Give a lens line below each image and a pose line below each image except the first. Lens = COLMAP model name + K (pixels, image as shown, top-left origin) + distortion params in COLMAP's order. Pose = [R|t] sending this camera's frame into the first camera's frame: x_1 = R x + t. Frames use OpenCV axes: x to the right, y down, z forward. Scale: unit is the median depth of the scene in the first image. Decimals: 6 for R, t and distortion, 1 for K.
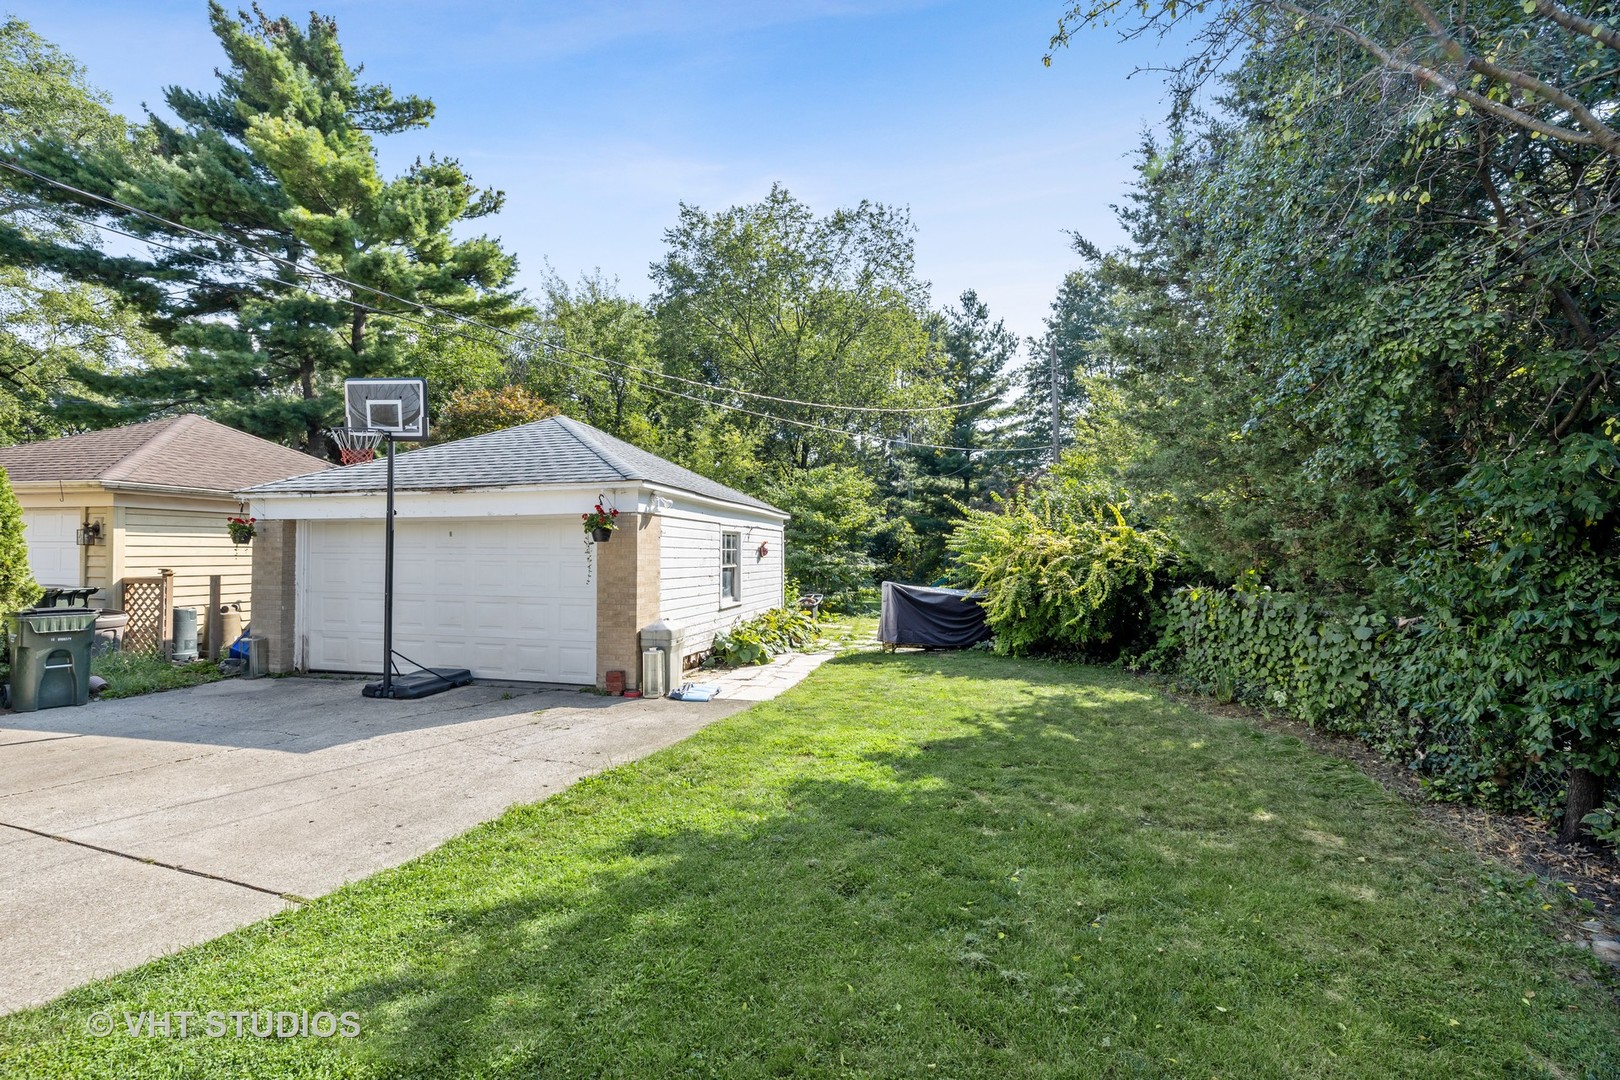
lens RADIAL K [[691.3, 0, 803.1], [0, 691.3, 540.1], [0, 0, 1]] dist [0.004705, -0.000238]
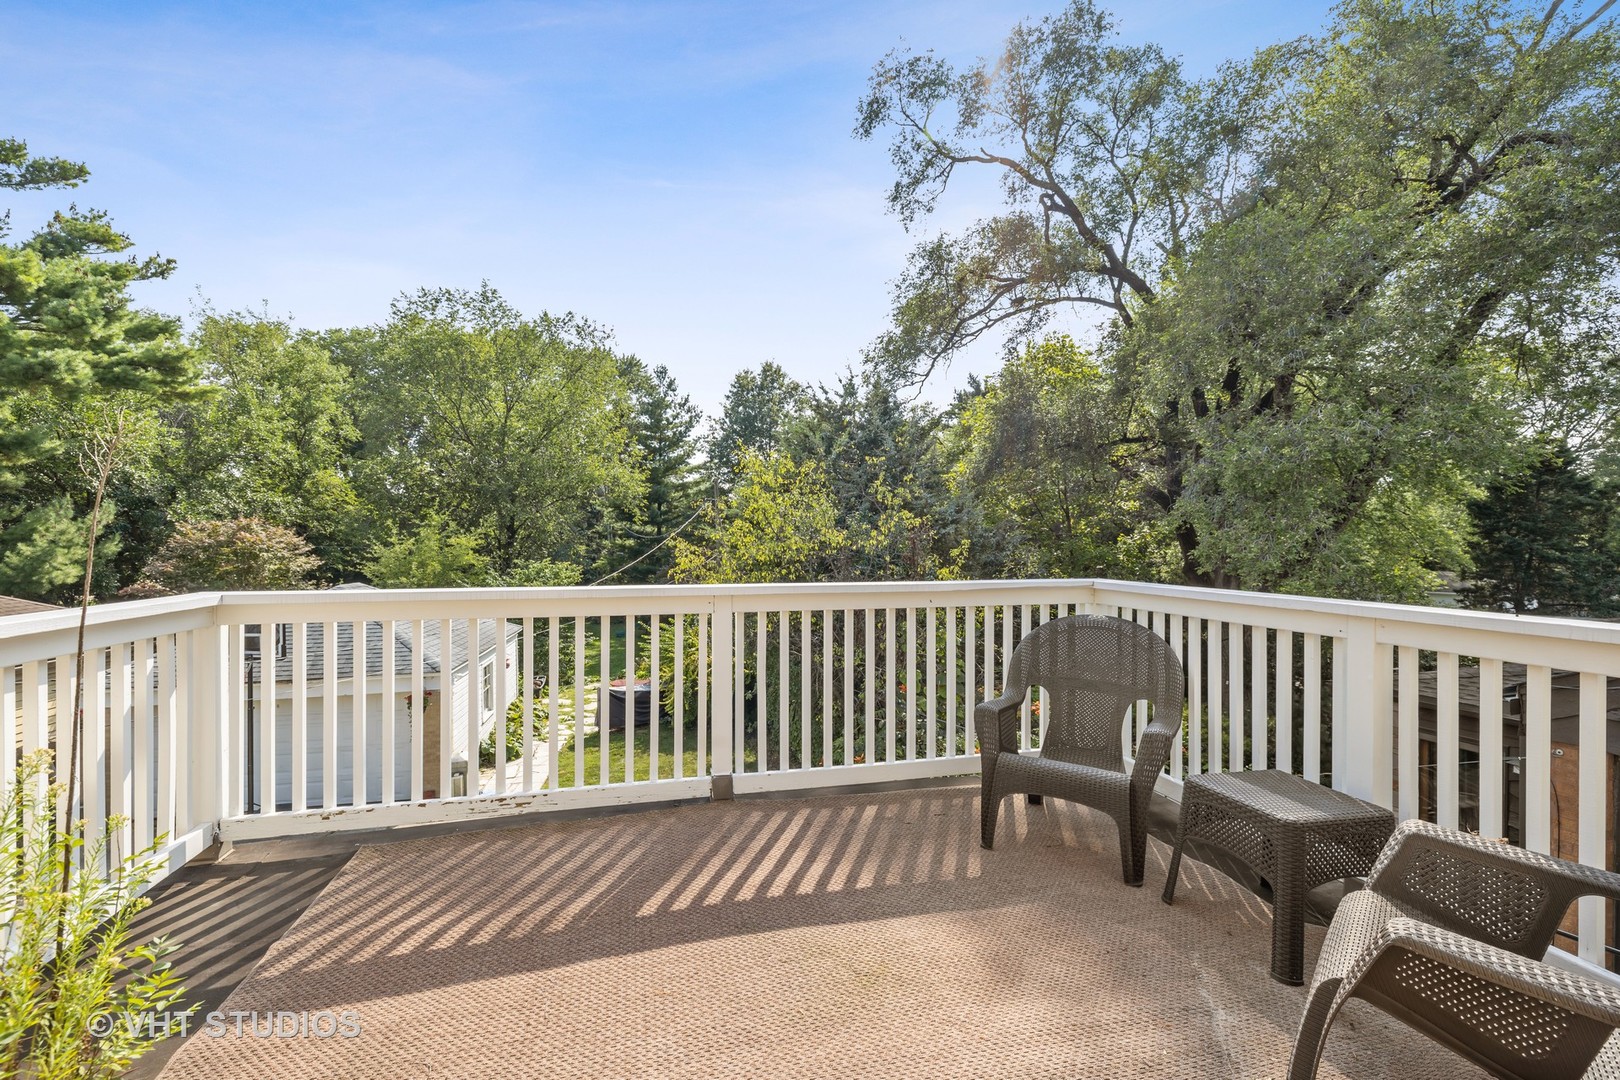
lens RADIAL K [[691.3, 0, 818.7], [0, 691.3, 536.6], [0, 0, 1]] dist [0.004705, -0.000238]
pose [[0.901084, -0.005737, 0.433607, -0.035782], [-0.001717, 0.999857, 0.016796, -0.105969], [-0.433642, -0.015879, 0.900945, -0.212700]]
